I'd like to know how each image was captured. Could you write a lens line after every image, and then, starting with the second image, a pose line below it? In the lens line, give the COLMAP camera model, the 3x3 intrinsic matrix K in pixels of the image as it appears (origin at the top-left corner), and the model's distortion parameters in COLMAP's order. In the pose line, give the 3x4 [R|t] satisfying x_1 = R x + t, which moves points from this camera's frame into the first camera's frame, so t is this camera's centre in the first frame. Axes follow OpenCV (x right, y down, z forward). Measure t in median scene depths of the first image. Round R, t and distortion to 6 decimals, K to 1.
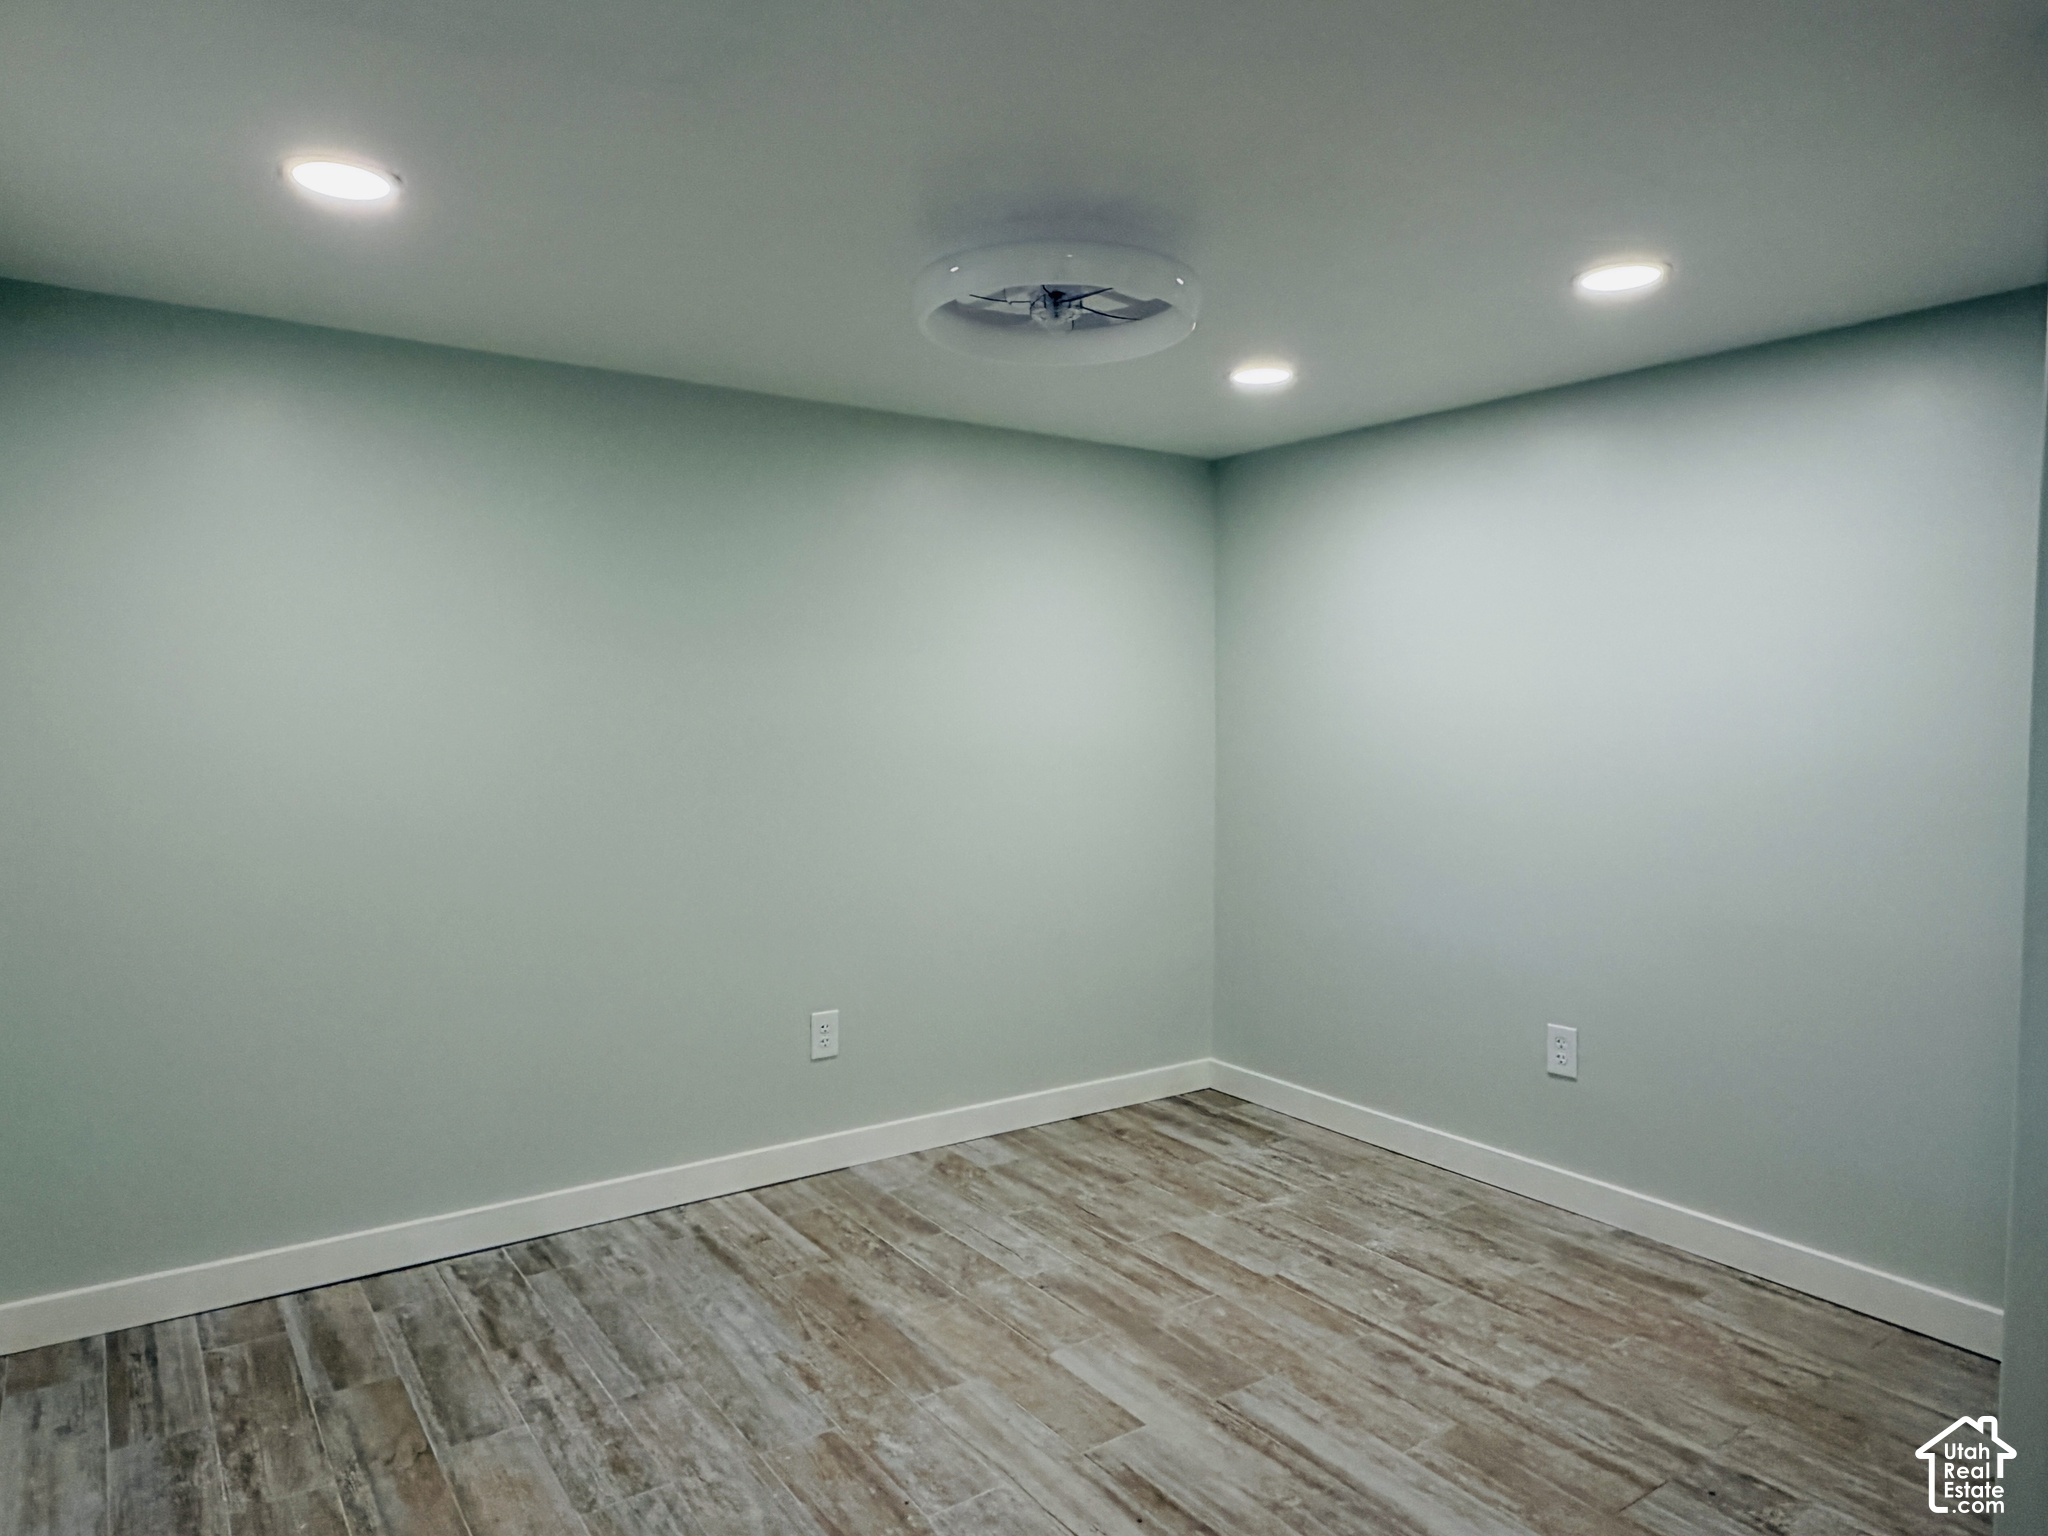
lens RADIAL K [[1305.7, 0, 1024.2], [0, 1305.7, 764.7], [0, 0, 1]] dist [0.004001, 0.001257]
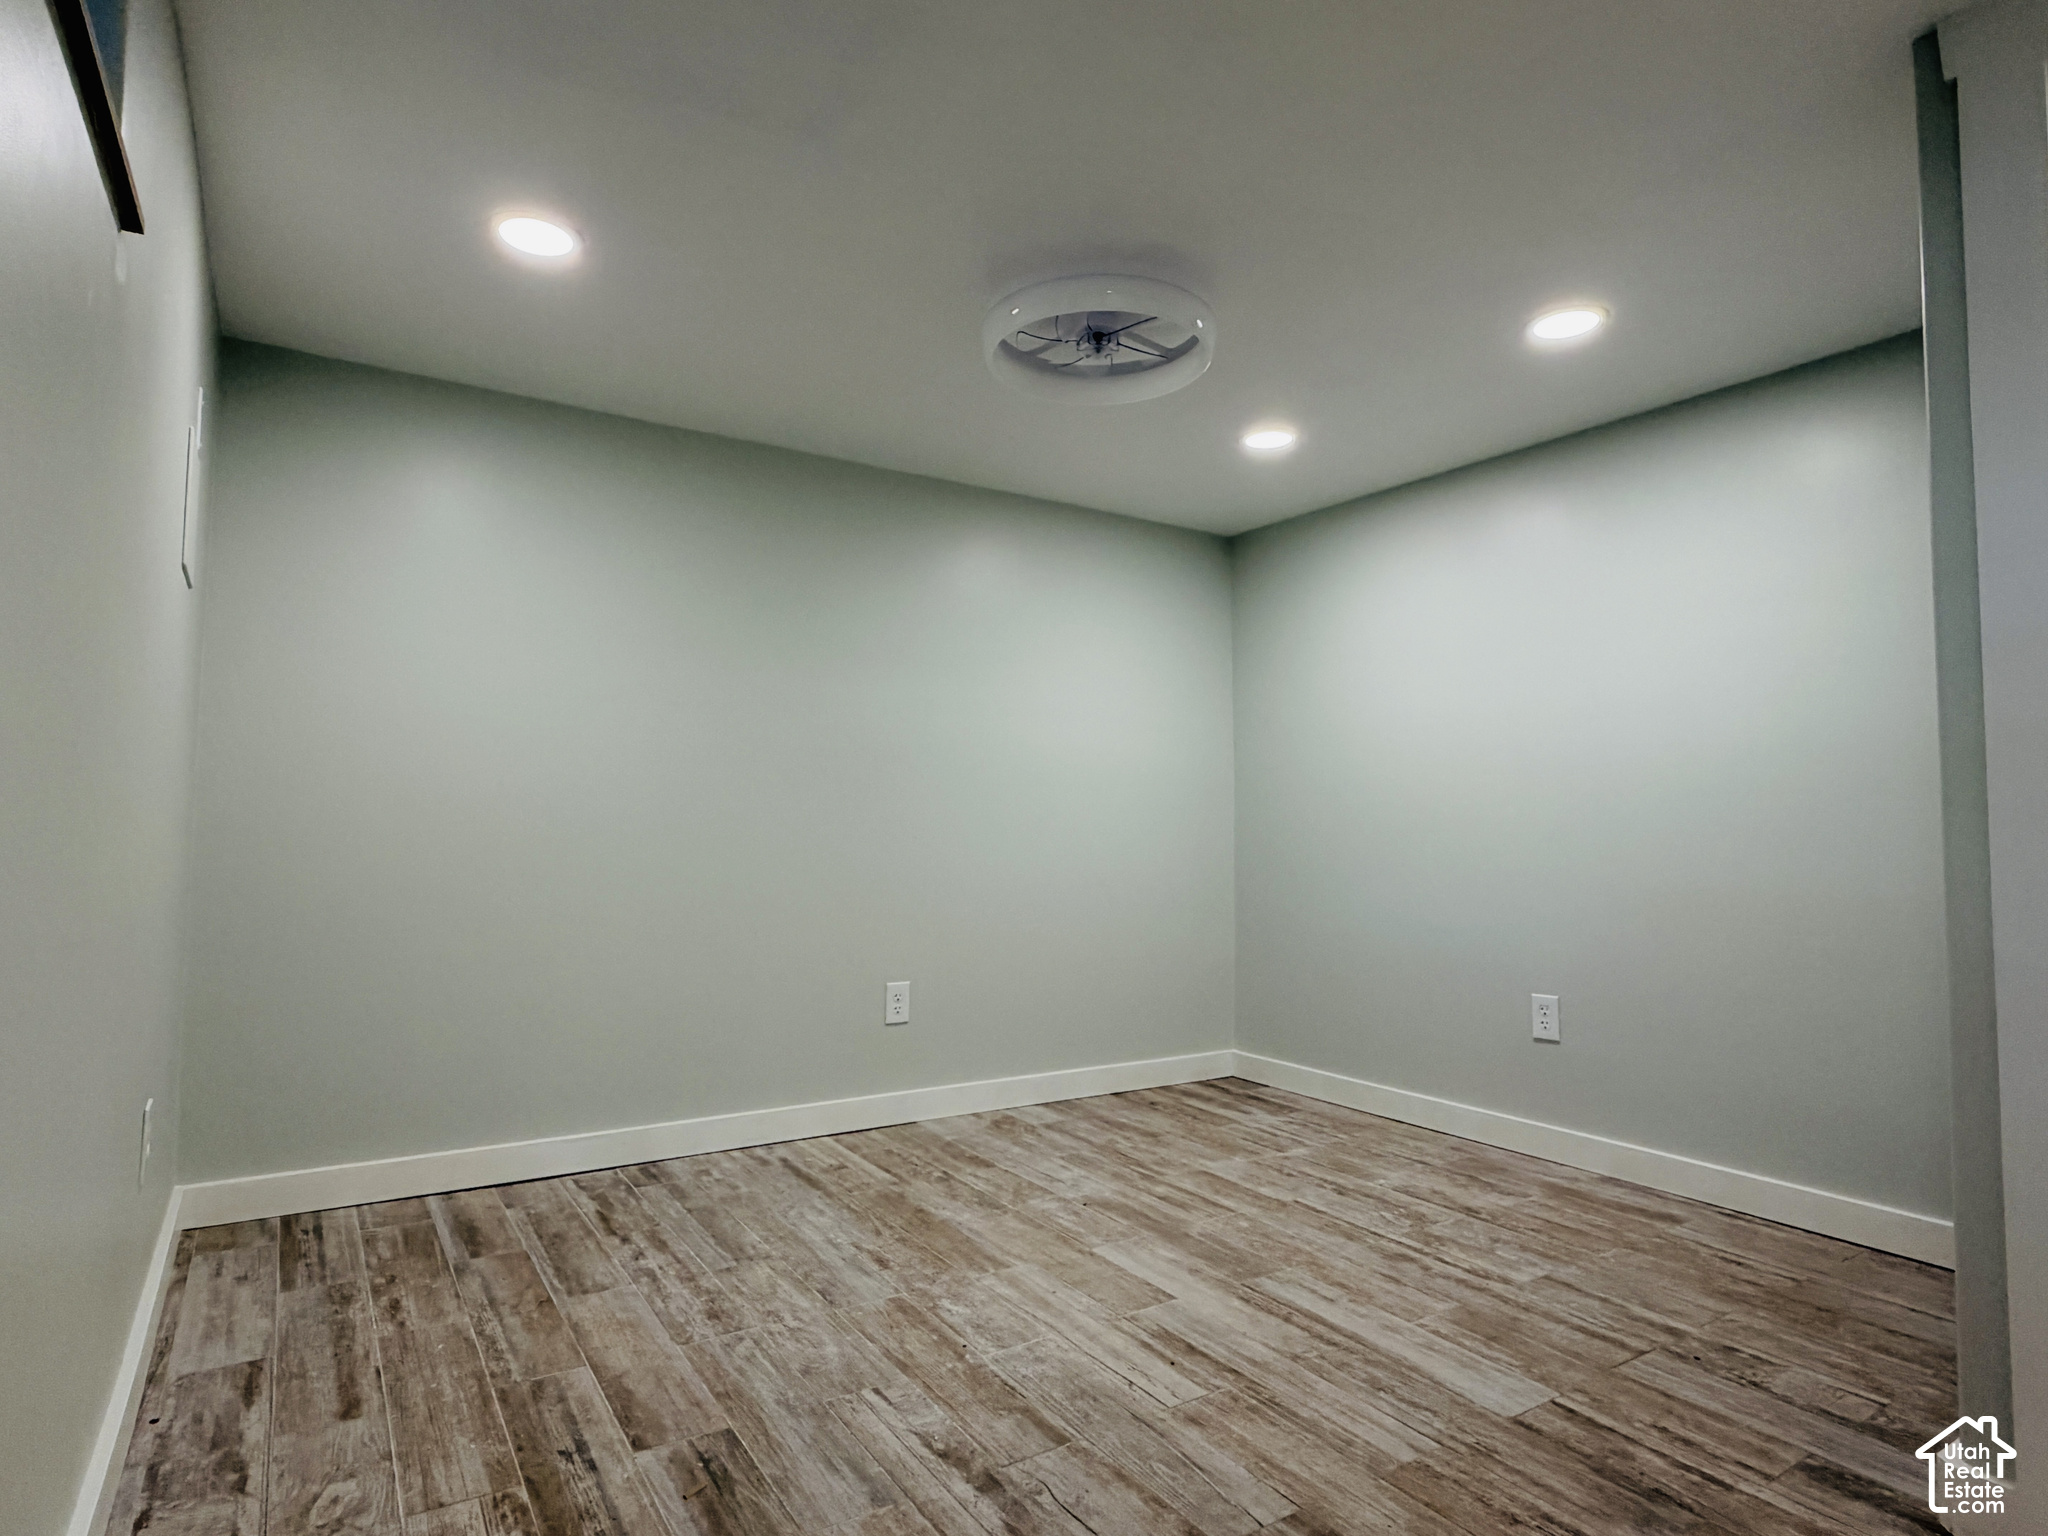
lens RADIAL K [[1120.5, 0, 1023.7], [0, 1120.5, 768.3], [0, 0, 1]] dist [0.003145, 0.002033]
pose [[0.999157, -0.001480, -0.041022, 0.000957], [-0.002382, 0.995577, -0.093917, 0.127482], [0.040979, 0.093936, 0.994735, -0.004368]]
